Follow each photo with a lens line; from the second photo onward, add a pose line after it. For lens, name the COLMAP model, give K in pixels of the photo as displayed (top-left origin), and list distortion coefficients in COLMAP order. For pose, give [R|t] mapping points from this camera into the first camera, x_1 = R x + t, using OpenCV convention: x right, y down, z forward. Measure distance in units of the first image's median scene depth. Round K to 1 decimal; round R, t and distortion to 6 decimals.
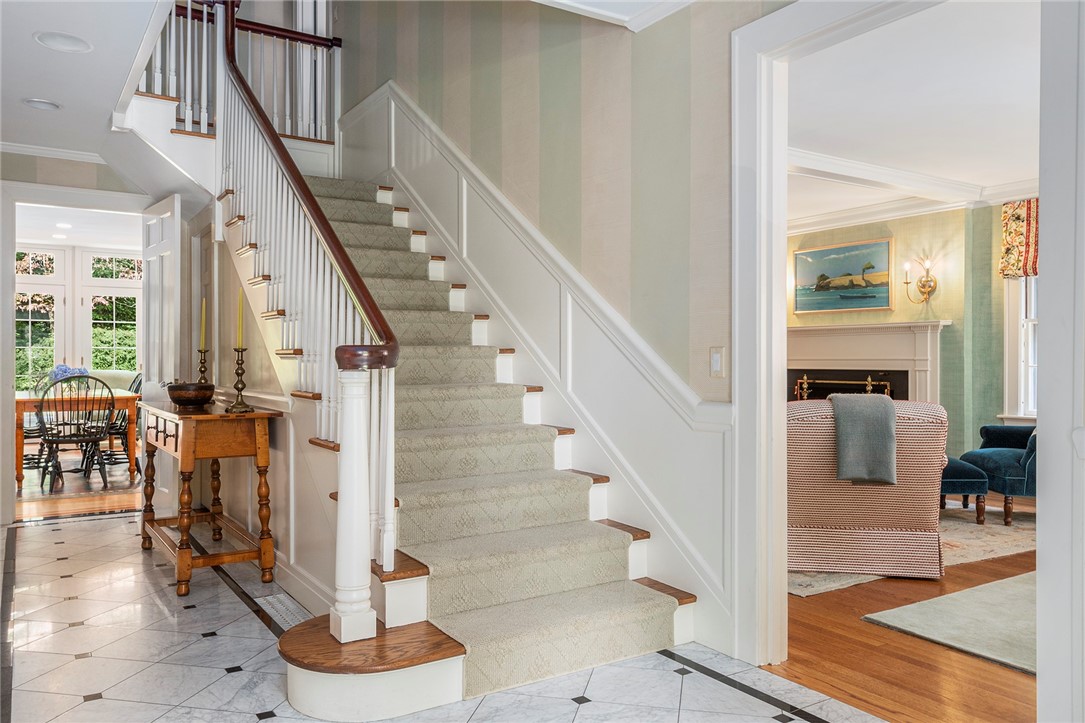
lens RADIAL K [[808.3, 0, 542.5], [0, 808.3, 361.5], [0, 0, 1]] dist [-0.008031, -0.003124]
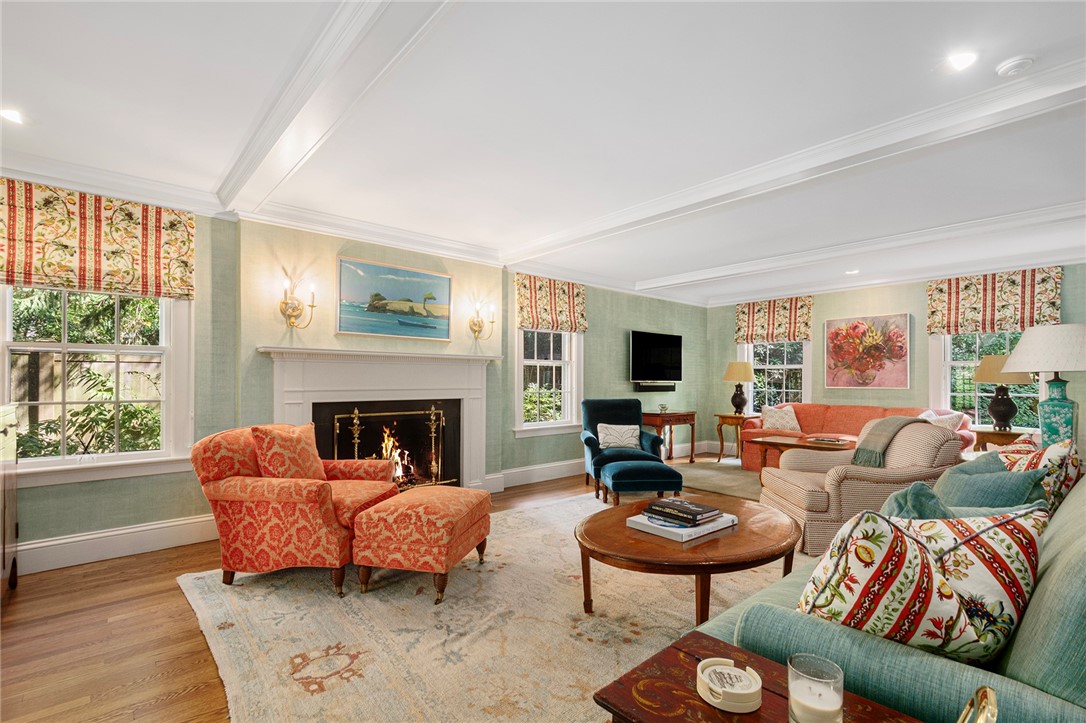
lens RADIAL K [[483.8, 0, 543.0], [0, 483.8, 361.5], [0, 0, 1]] dist [0.002728, 0.000292]
pose [[-0.149627, 0.039308, 0.987961, -0.209584], [0.006348, 0.999227, -0.038795, -0.012305], [-0.988722, 0.000467, -0.149761, 0.938038]]
